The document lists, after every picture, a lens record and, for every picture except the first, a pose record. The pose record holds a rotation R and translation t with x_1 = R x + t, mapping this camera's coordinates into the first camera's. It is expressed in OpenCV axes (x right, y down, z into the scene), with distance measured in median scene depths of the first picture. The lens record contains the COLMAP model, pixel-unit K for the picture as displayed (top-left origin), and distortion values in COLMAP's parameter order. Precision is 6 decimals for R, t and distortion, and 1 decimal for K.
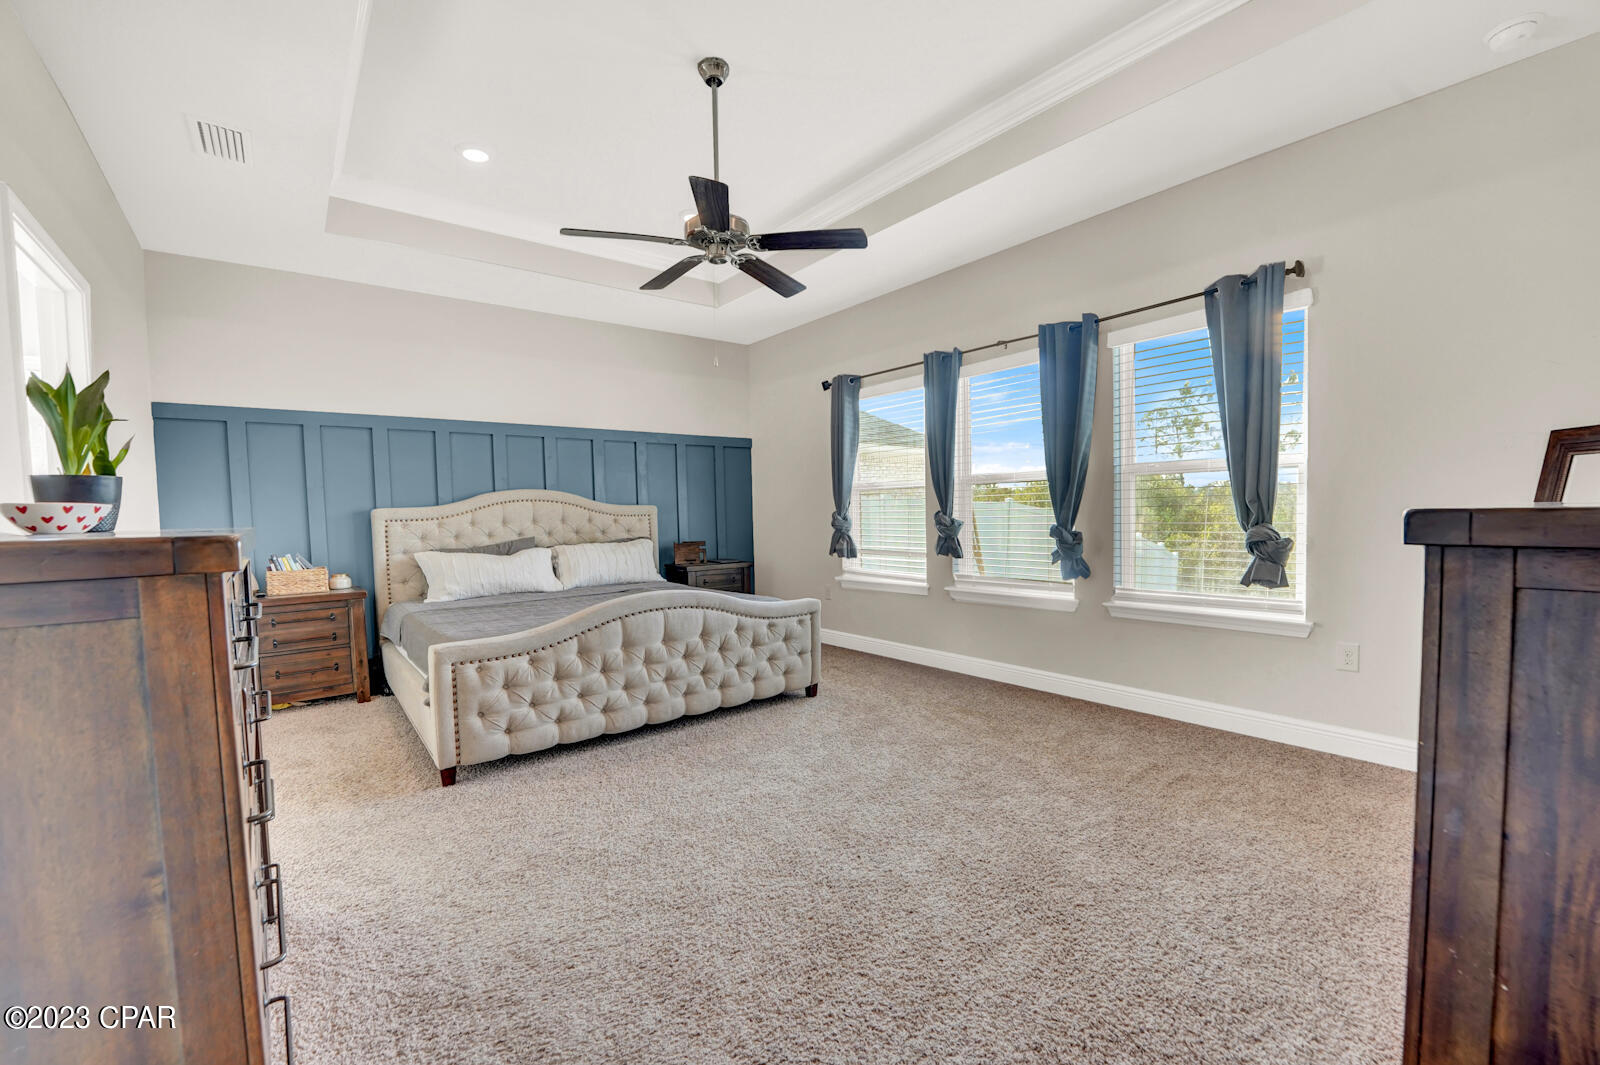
lens RADIAL K [[654.7, 0, 793.8], [0, 654.7, 541.9], [0, 0, 1]] dist [-0.026318, 0.001988]
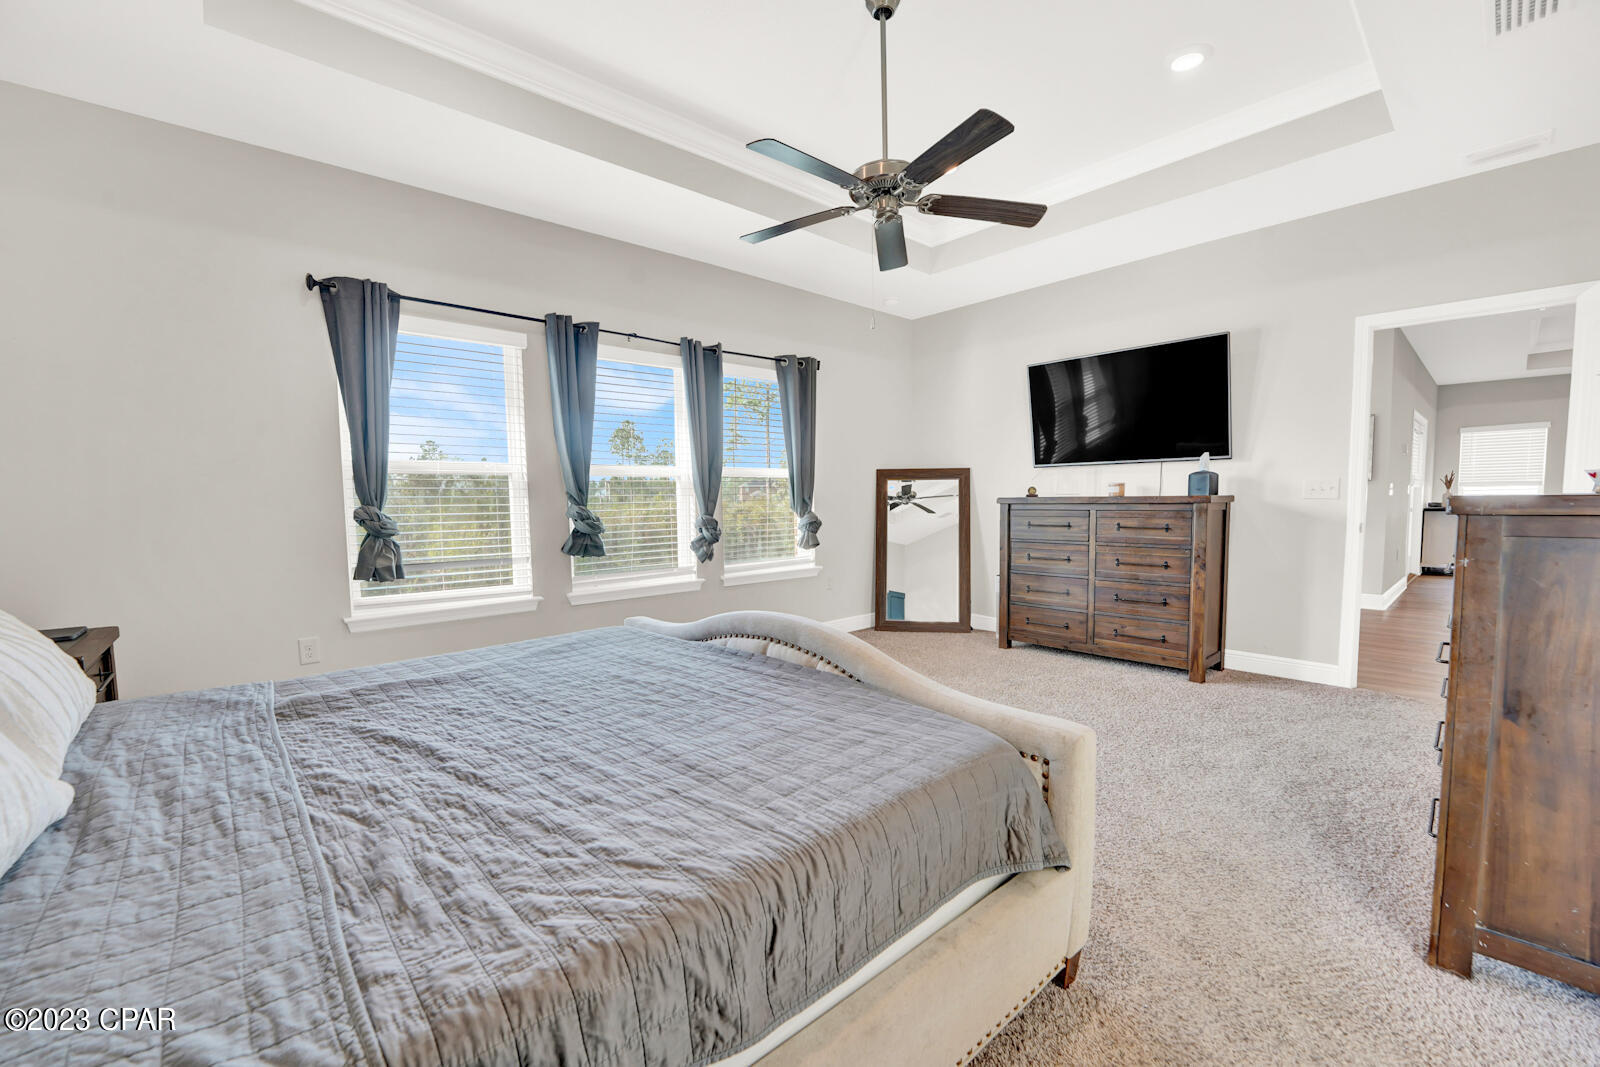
lens RADIAL K [[655.2, 0, 797.5], [0, 655.2, 542.1], [0, 0, 1]] dist [-0.026141, 0.002141]
pose [[-0.062604, -0.045984, 0.996979, -0.672202], [0.060323, 0.996937, 0.049770, -0.023443], [-0.996214, 0.063257, -0.059639, 0.788195]]
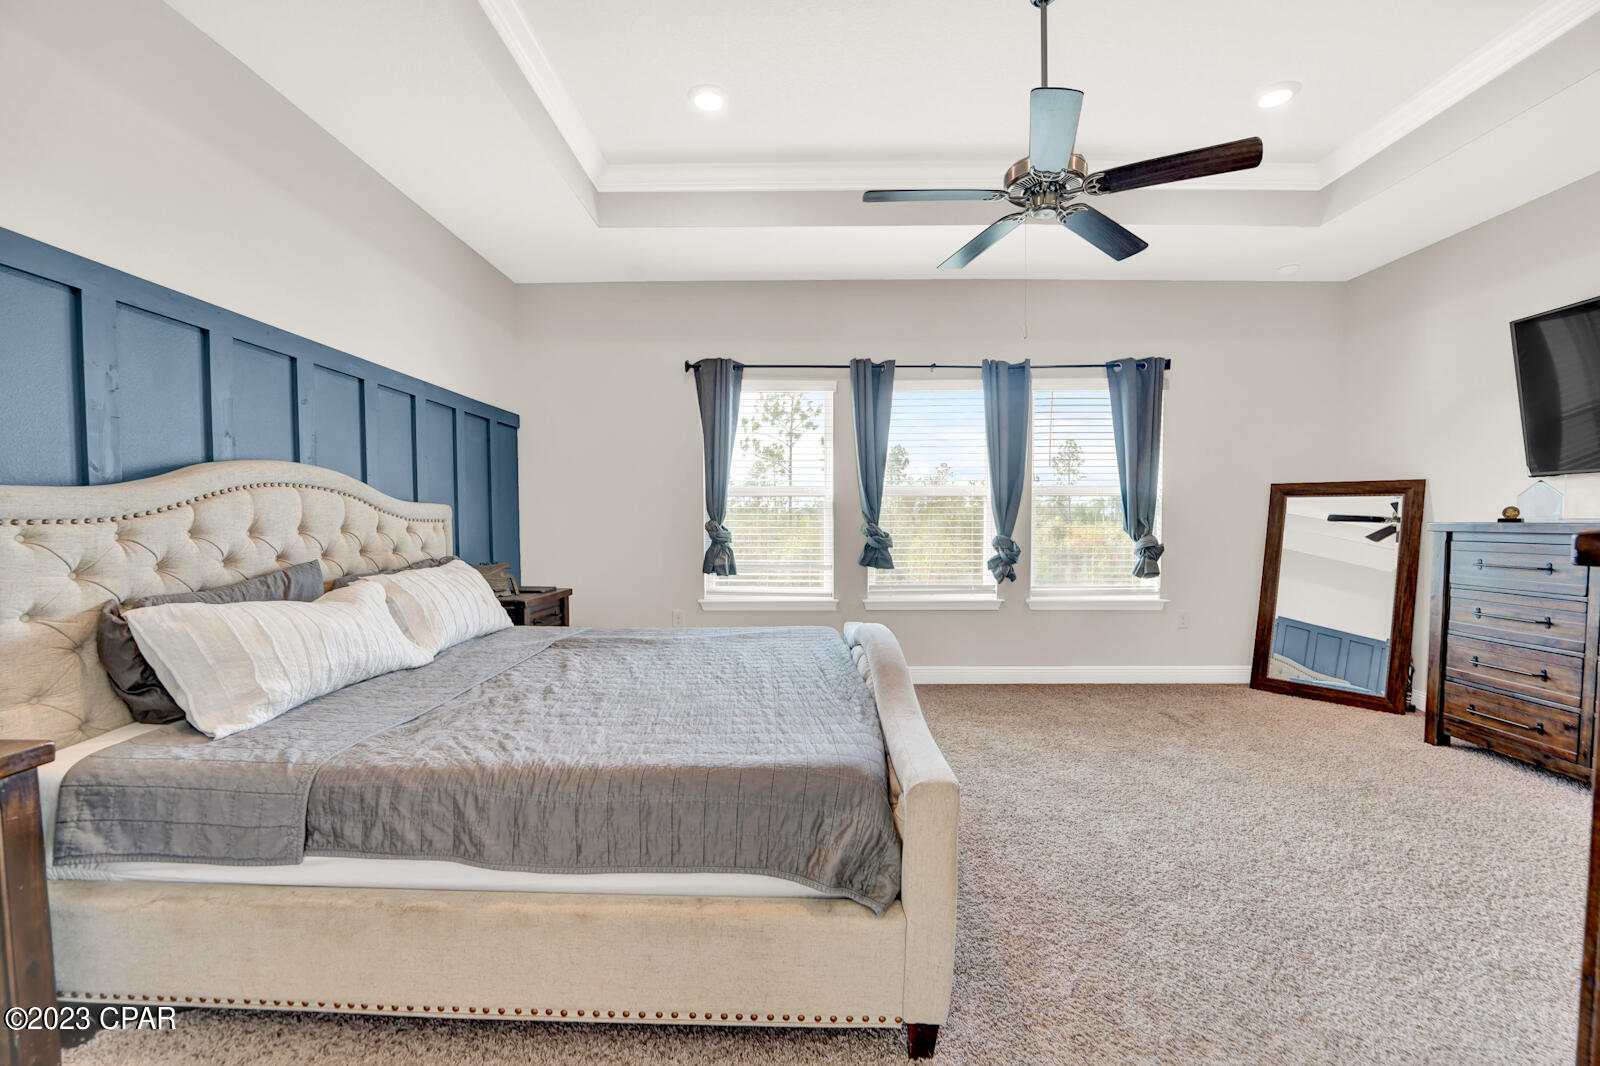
lens RADIAL K [[655.2, 0, 795.7], [0, 655.2, 541.9], [0, 0, 1]] dist [-0.026141, 0.002141]
pose [[0.630119, -0.007334, 0.776464, -0.626993], [0.023469, 0.999678, -0.009603, -0.010248], [-0.776144, 0.024274, 0.630089, 0.481194]]
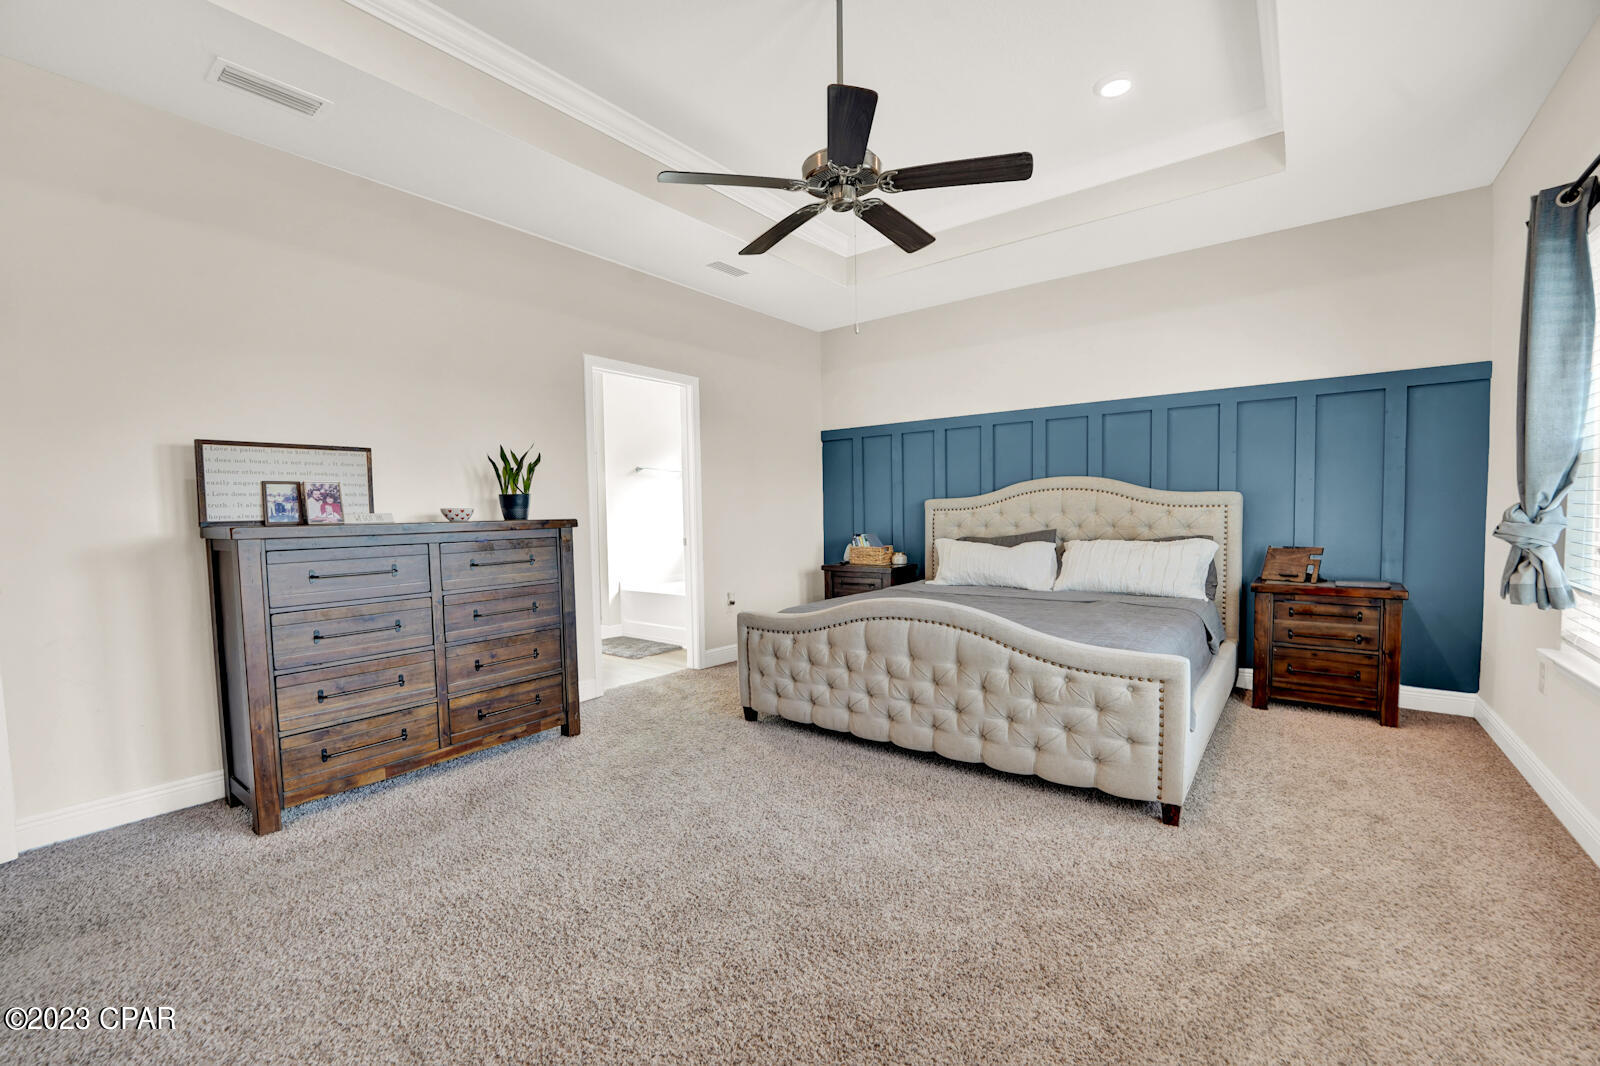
lens RADIAL K [[655.2, 0, 794.4], [0, 655.2, 538.8], [0, 0, 1]] dist [-0.026141, 0.002141]
pose [[0.233953, 0.057632, -0.970538, 0.459976], [-0.032560, 0.998146, 0.051423, -0.033579], [0.971702, 0.019570, 0.235396, 0.494300]]
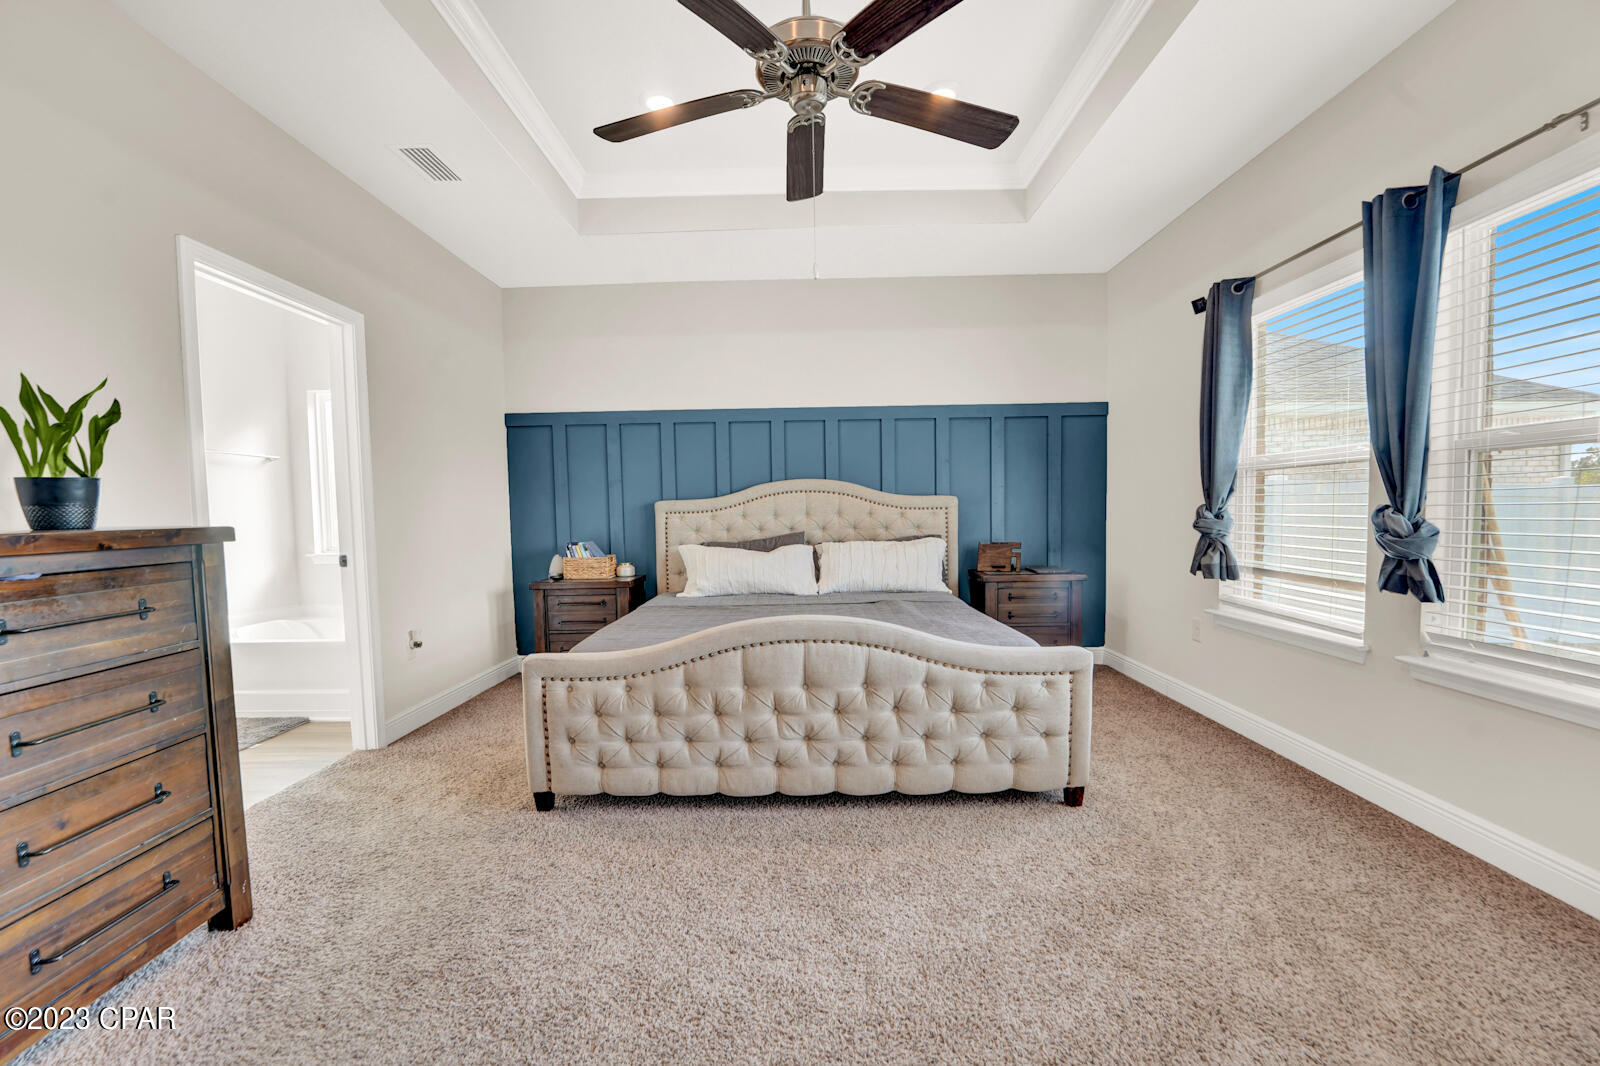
lens RADIAL K [[655.2, 0, 794.7], [0, 655.2, 542.6], [0, 0, 1]] dist [-0.026141, 0.002141]
pose [[0.775843, 0.038718, -0.629737, 0.186327], [-0.027612, 0.999243, 0.027418, -0.019759], [0.630322, -0.003883, 0.776324, 0.331485]]
